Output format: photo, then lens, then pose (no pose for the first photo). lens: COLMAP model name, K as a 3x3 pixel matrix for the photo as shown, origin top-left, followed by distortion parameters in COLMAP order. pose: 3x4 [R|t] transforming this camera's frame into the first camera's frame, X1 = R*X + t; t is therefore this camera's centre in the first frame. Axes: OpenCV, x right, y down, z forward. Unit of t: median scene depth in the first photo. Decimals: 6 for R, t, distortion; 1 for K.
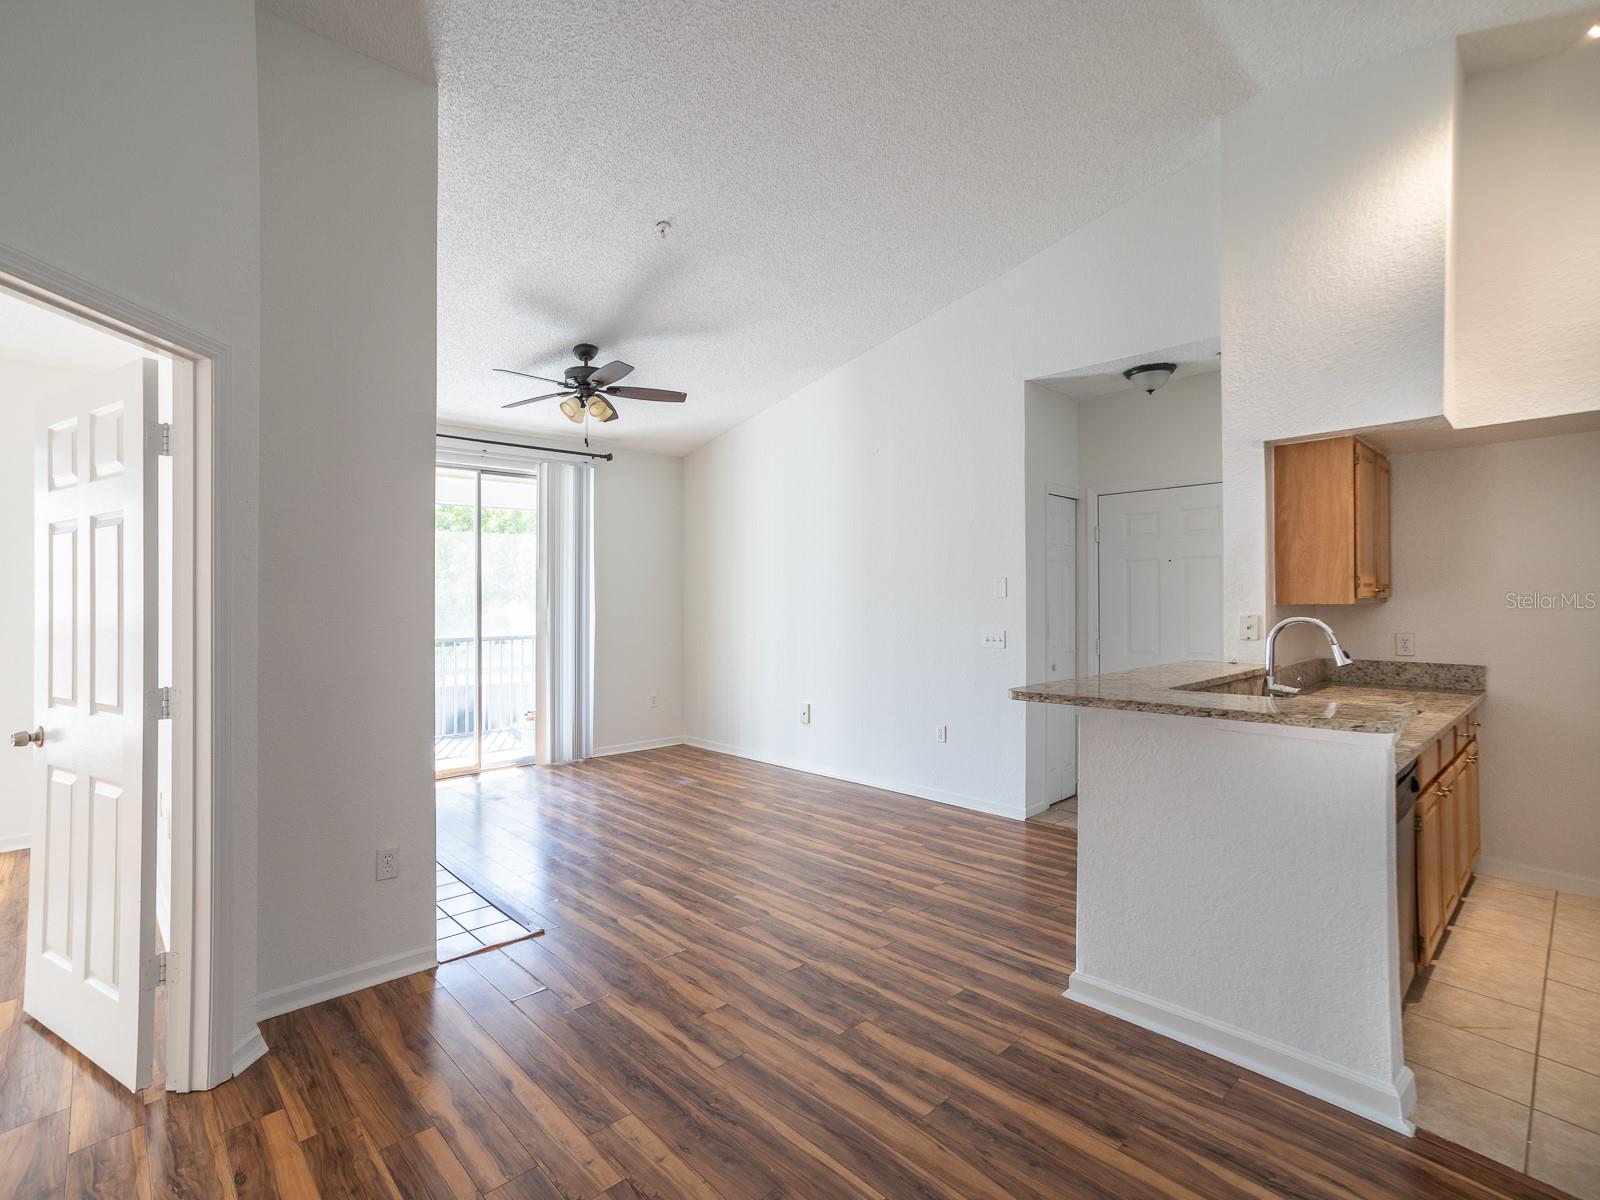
lens RADIAL K [[786.3, 0, 800.0], [0, 786.3, 600.0], [0, 0, 1]] dist [-0.102177, 0.069543]
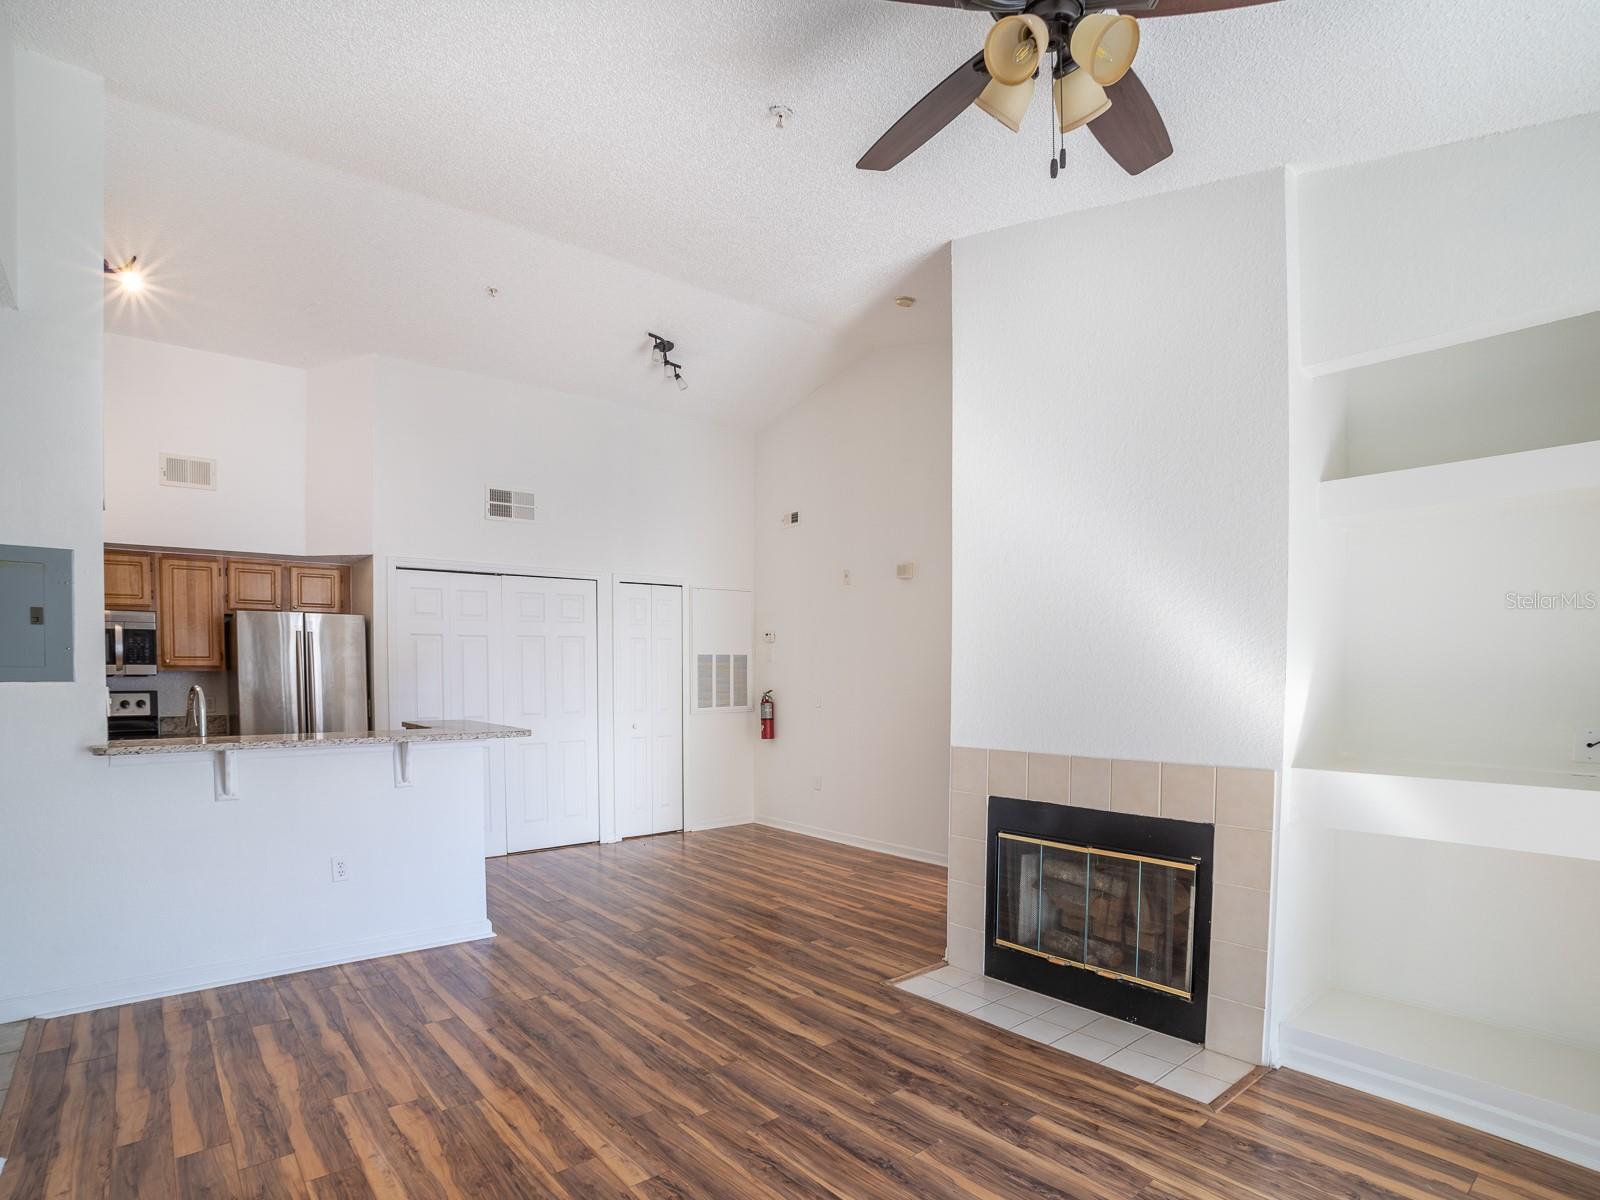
lens RADIAL K [[832.1, 0, 798.5], [0, 832.1, 687.1], [0, 0, 1]] dist [-0.116541, 0.045989]
pose [[-0.996604, -0.004079, 0.082238, -0.268707], [-0.002400, 0.999787, 0.020505, -0.000305], [-0.082304, 0.020238, -0.996402, 1.824049]]
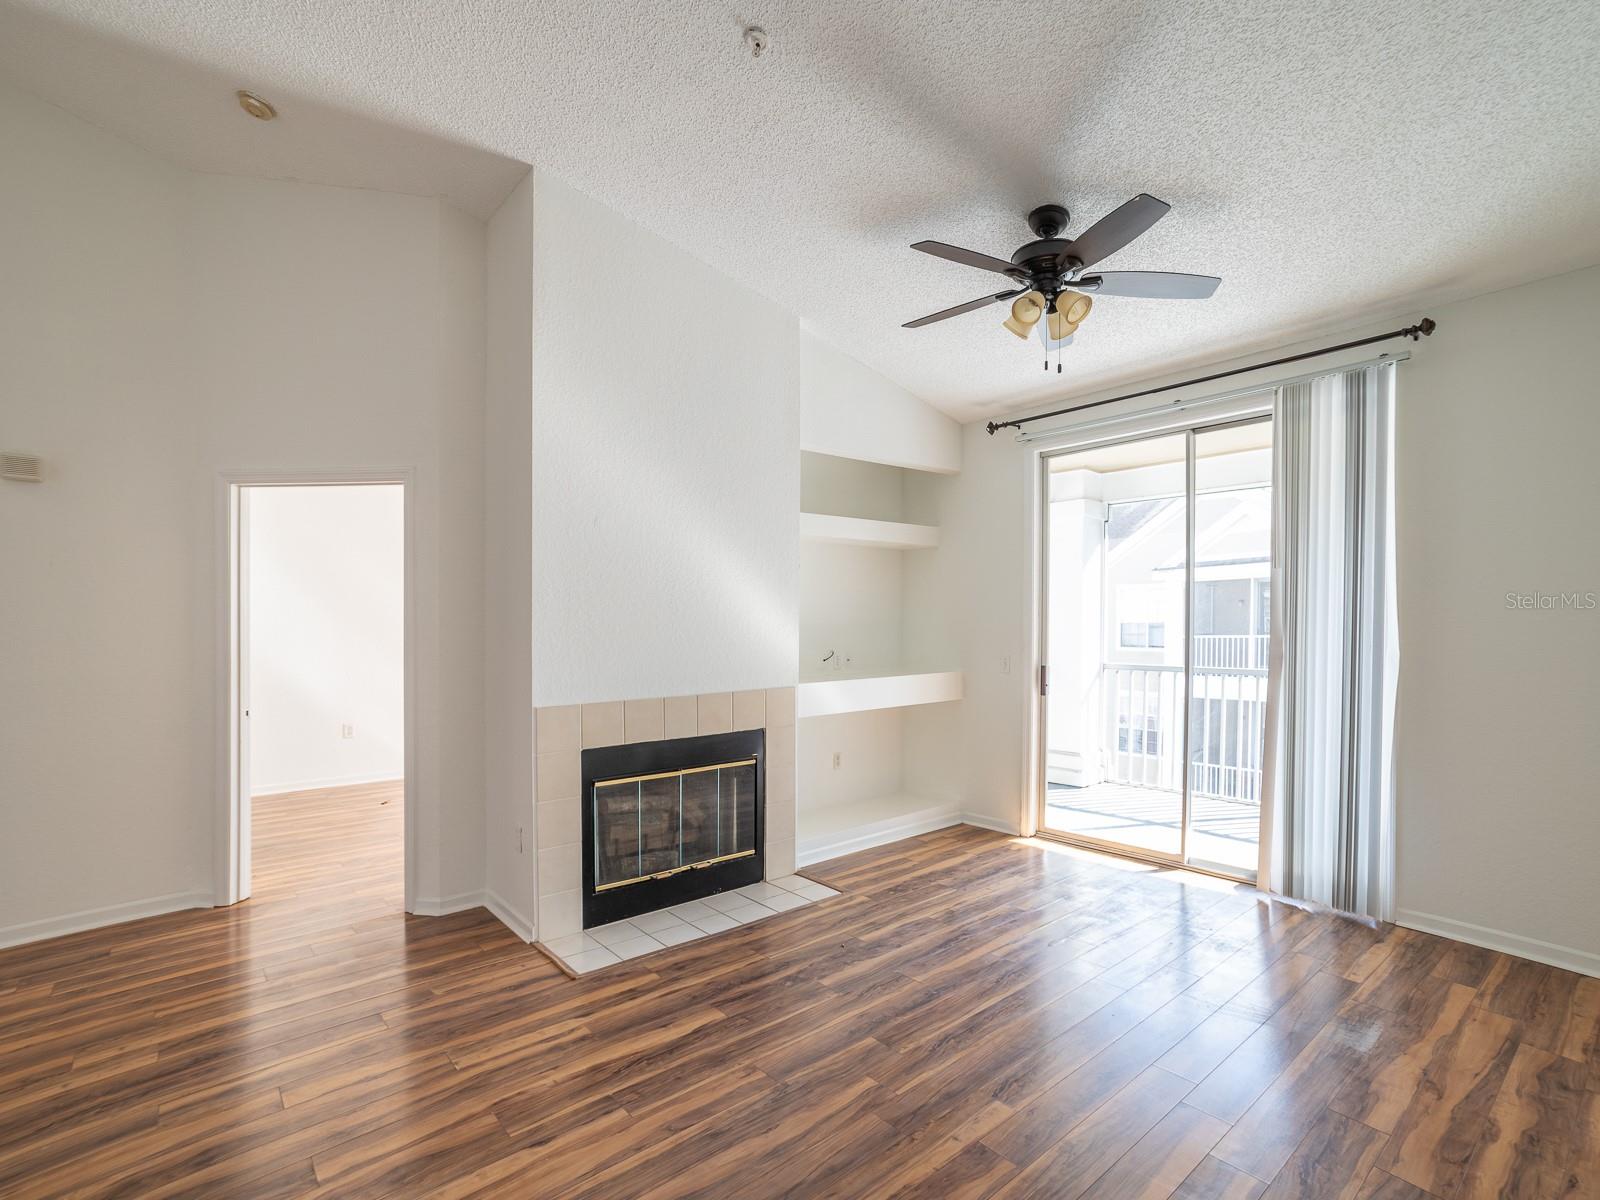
lens RADIAL K [[754.9, 0, 790.7], [0, 754.9, 656.6], [0, 0, 1]] dist [-0.051795, 0.048841]
pose [[-0.087877, 0.038619, -0.995382, 0.459901], [0.004324, 0.999254, 0.038387, 0.003764], [0.996122, -0.000930, -0.087978, 1.150663]]
